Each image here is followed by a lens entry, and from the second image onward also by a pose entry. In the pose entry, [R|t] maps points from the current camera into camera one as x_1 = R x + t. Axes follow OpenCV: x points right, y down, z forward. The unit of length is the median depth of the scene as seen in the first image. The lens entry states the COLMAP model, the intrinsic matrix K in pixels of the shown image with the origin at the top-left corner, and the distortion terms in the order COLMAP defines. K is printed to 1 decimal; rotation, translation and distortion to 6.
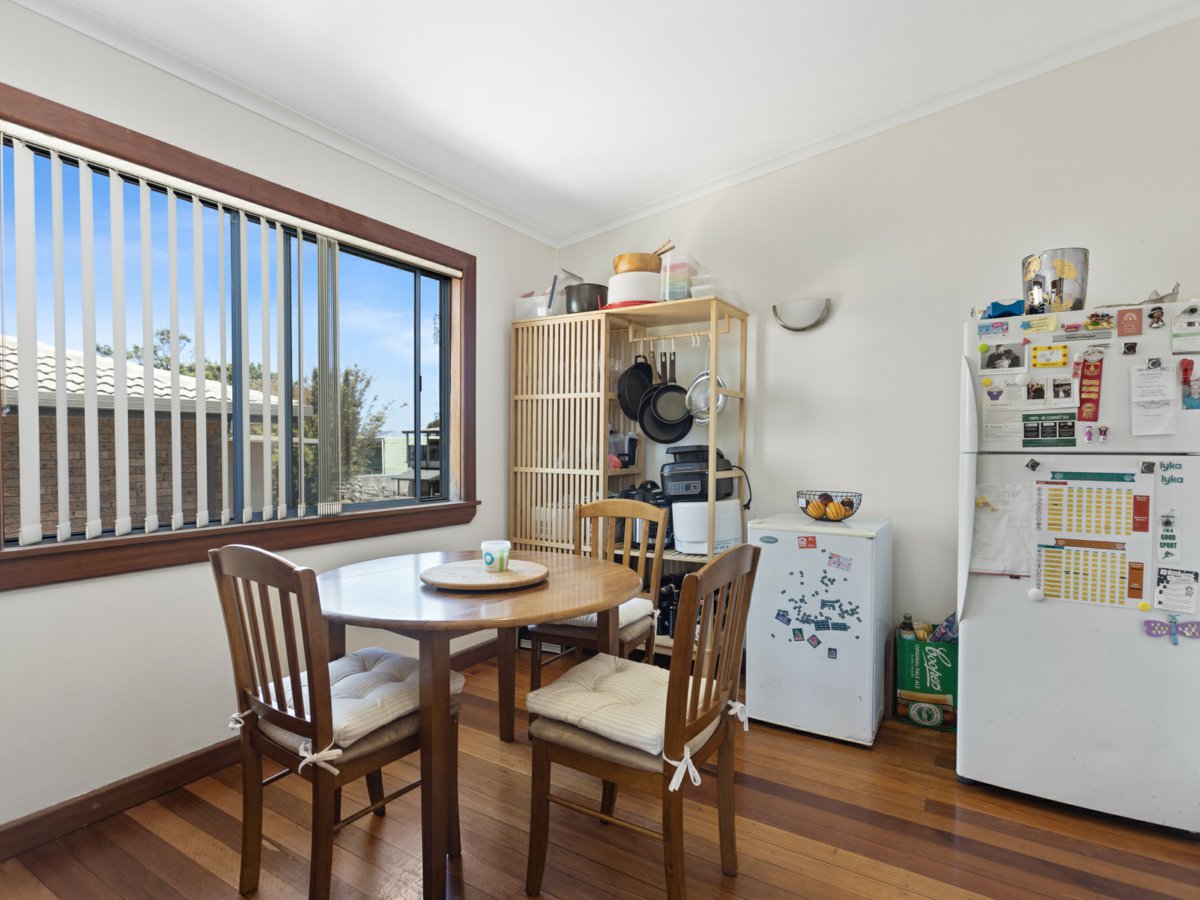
lens RADIAL K [[636.8, 0, 599.6], [0, 636.8, 455.2], [0, 0, 1]] dist [-0.001984, -0.000875]
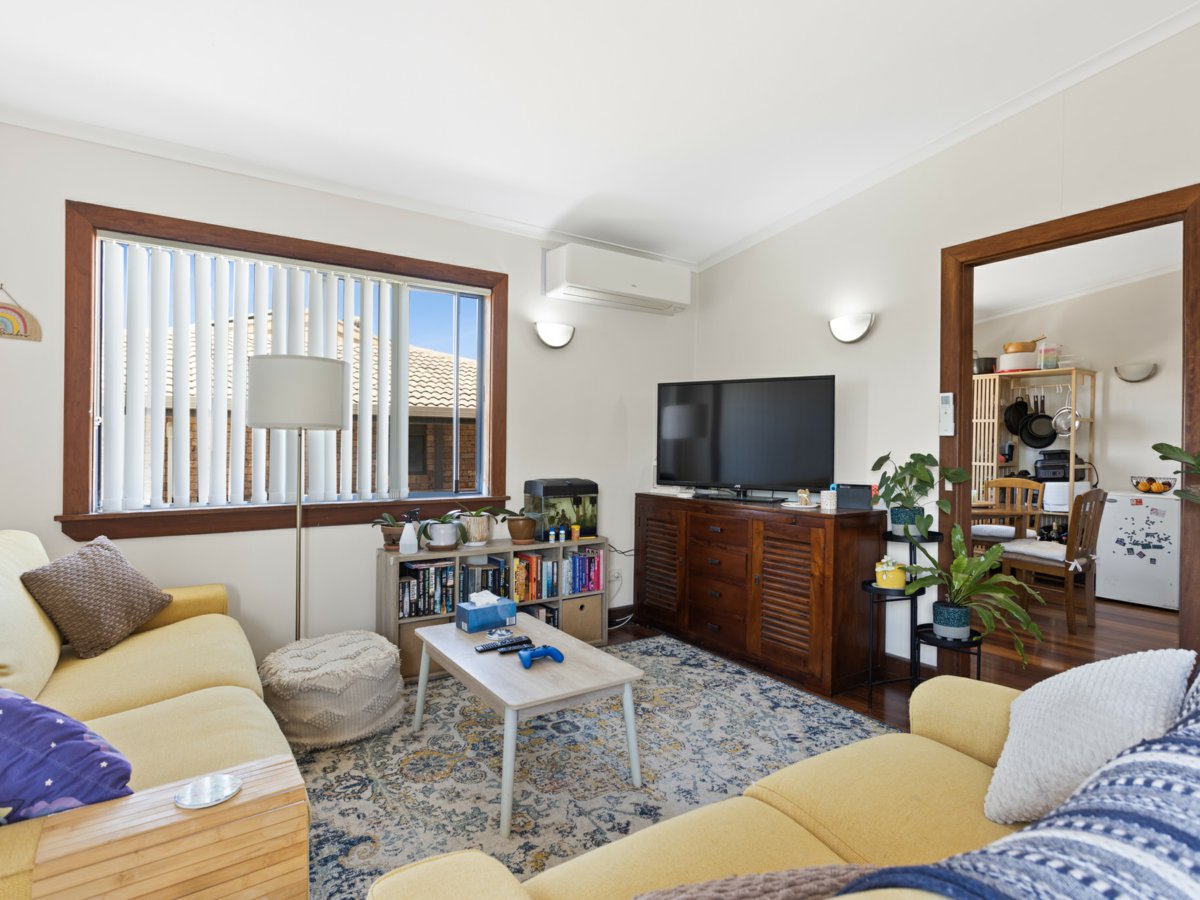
lens RADIAL K [[636.8, 0, 599.2], [0, 636.8, 444.3], [0, 0, 1]] dist [-0.001984, -0.000875]
pose [[0.914681, 0.008526, -0.404086, -0.297162], [-0.016060, 0.999755, -0.015258, 0.016467], [0.403856, 0.020446, 0.914594, -1.098085]]
